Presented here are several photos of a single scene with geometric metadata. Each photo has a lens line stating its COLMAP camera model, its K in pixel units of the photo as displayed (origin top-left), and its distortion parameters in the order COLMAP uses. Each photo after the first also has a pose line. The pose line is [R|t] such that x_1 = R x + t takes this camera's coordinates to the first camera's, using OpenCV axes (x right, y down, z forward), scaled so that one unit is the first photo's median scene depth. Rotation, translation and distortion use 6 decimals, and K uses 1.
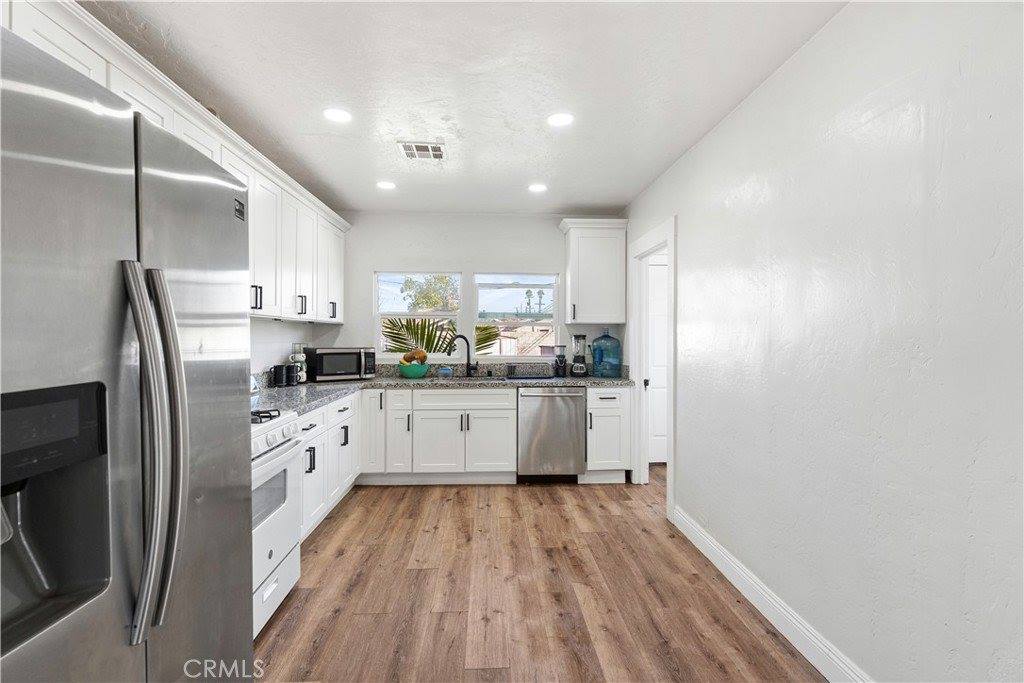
lens RADIAL K [[492.4, 0, 513.3], [0, 492.4, 339.2], [0, 0, 1]] dist [0.003391, -0.001107]
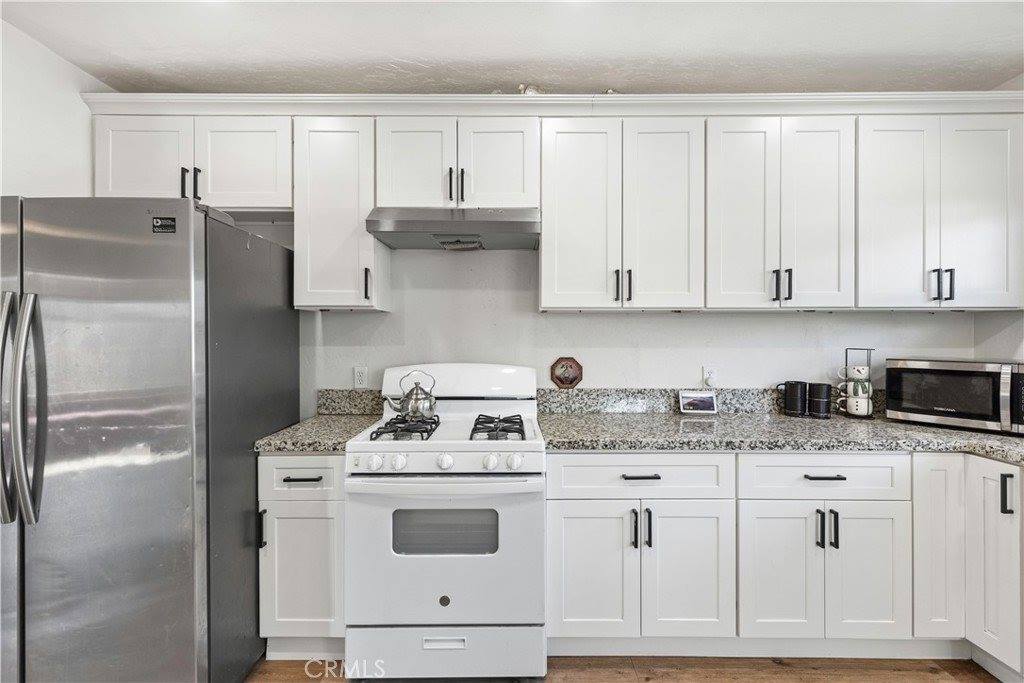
lens RADIAL K [[533.1, 0, 504.0], [0, 533.1, 323.1], [0, 0, 1]] dist [0.003748, -0.000126]
pose [[-0.061866, -0.010083, -0.998034, 0.208908], [-0.004347, 0.999942, -0.009833, -0.012296], [0.998075, 0.003730, -0.061906, 0.592993]]
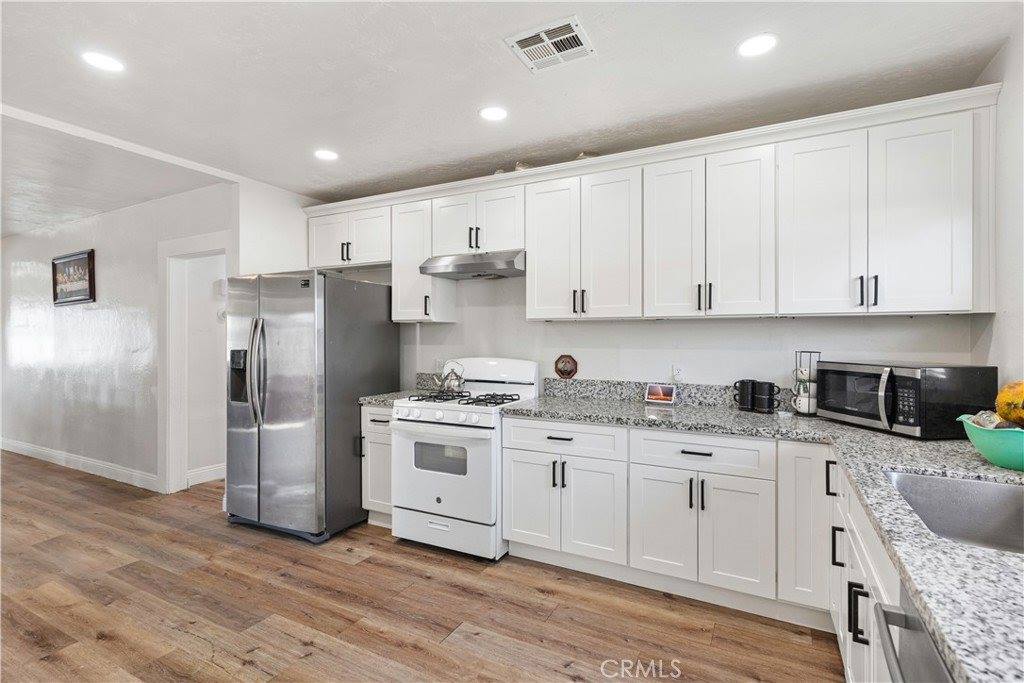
lens RADIAL K [[492.4, 0, 512.1], [0, 492.4, 337.7], [0, 0, 1]] dist [0.003391, -0.001107]
pose [[-0.521163, 0.002135, -0.853454, 0.287533], [-0.004629, 0.999975, 0.005328, -0.010217], [0.853444, 0.006728, -0.521140, 0.964513]]
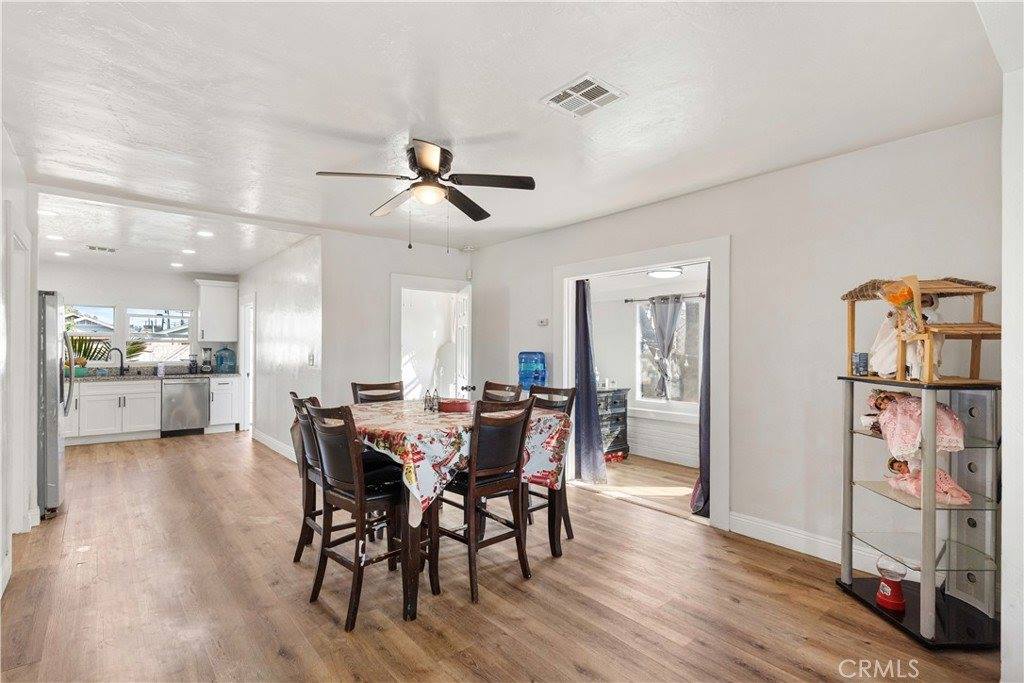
lens RADIAL K [[492.4, 0, 514.5], [0, 492.4, 346.8], [0, 0, 1]] dist [0.003391, -0.001107]
pose [[0.799286, 0.004390, 0.600935, -0.041079], [0.003088, 0.999930, -0.011411, 0.010026], [-0.600943, 0.010976, 0.799216, -1.071032]]
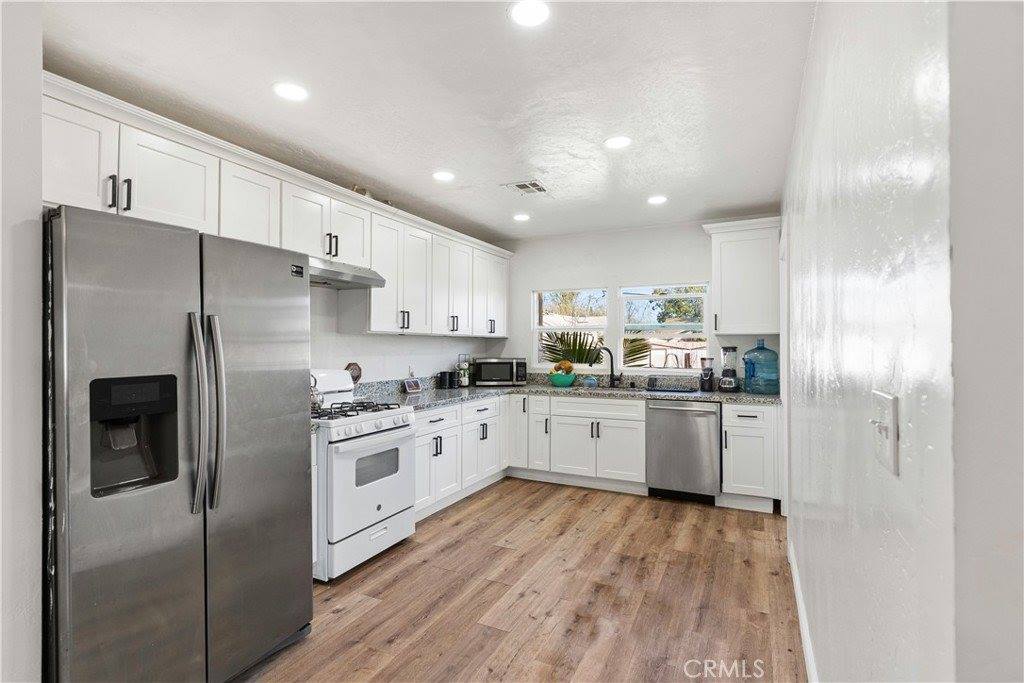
lens RADIAL K [[492.4, 0, 507.8], [0, 492.4, 343.8], [0, 0, 1]] dist [0.003391, -0.001107]
pose [[0.867422, -0.005181, -0.497546, 0.262399], [-0.000759, 0.999931, -0.011736, -0.003319], [0.497573, 0.010558, 0.867358, -0.012230]]
